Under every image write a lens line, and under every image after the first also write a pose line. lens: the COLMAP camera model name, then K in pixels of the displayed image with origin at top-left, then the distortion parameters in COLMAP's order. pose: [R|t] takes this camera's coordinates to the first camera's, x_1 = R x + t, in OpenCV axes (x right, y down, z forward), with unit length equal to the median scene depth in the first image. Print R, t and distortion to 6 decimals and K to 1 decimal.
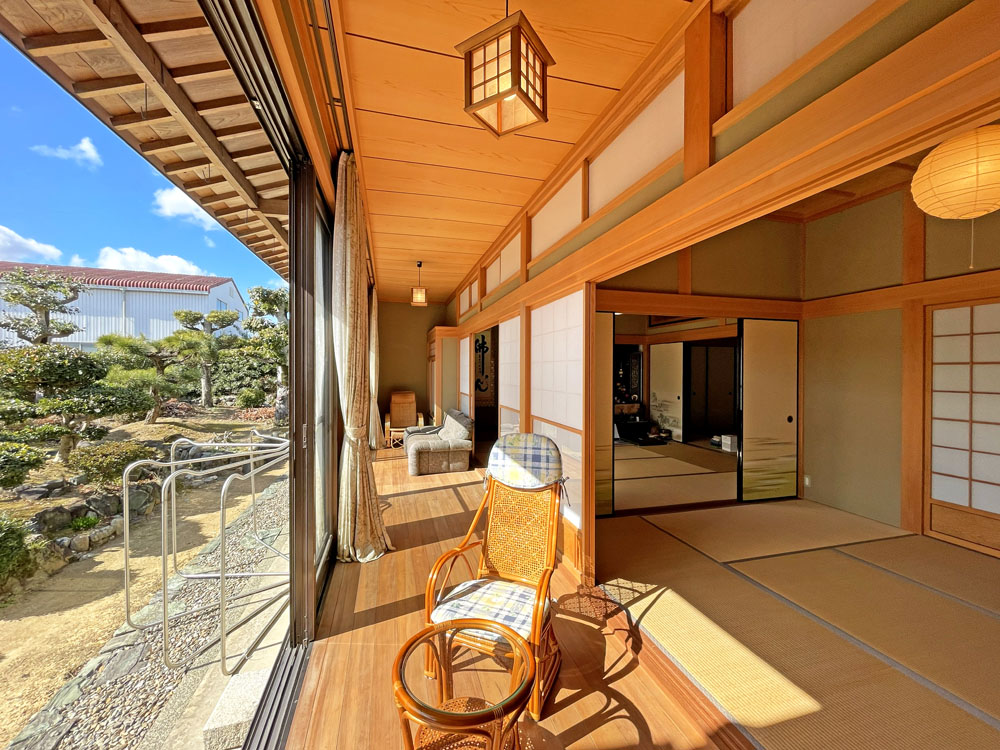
lens RADIAL K [[401.5, 0, 497.5], [0, 401.5, 372.7], [0, 0, 1]] dist [-0.001579, -0.000218]
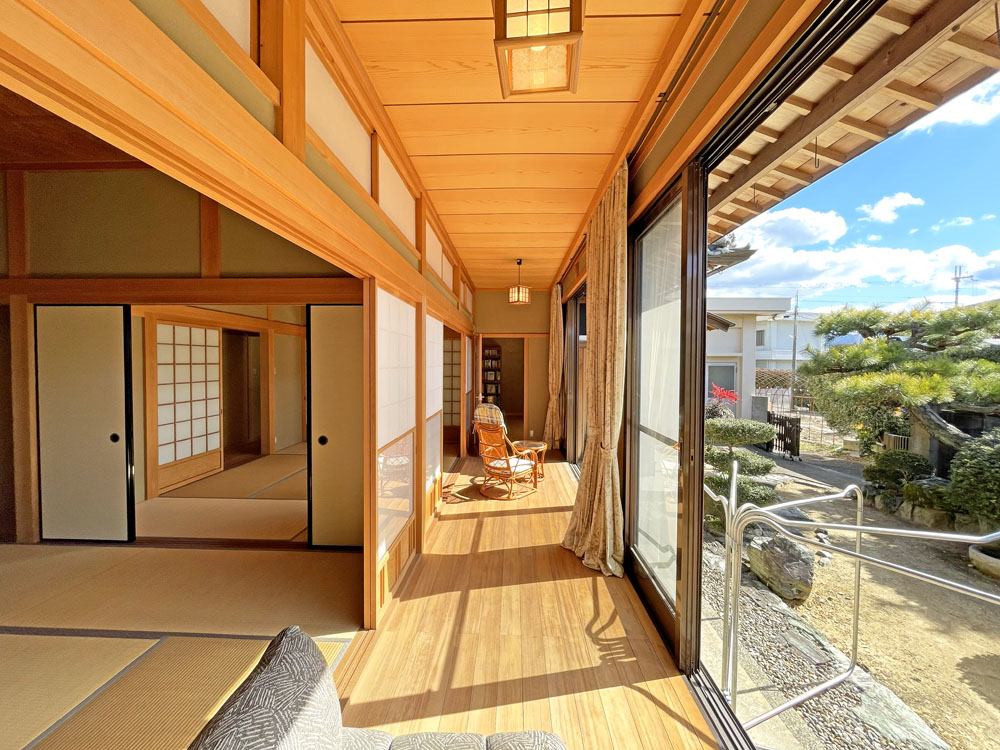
lens RADIAL K [[401.5, 0, 497.5], [0, 401.5, 372.7], [0, 0, 1]] dist [-0.001579, -0.000218]
pose [[-0.953684, -0.015963, 0.300387, -0.341385], [-0.007652, 0.999555, 0.028826, -0.036318], [-0.300714, 0.025192, -0.953382, 1.718057]]
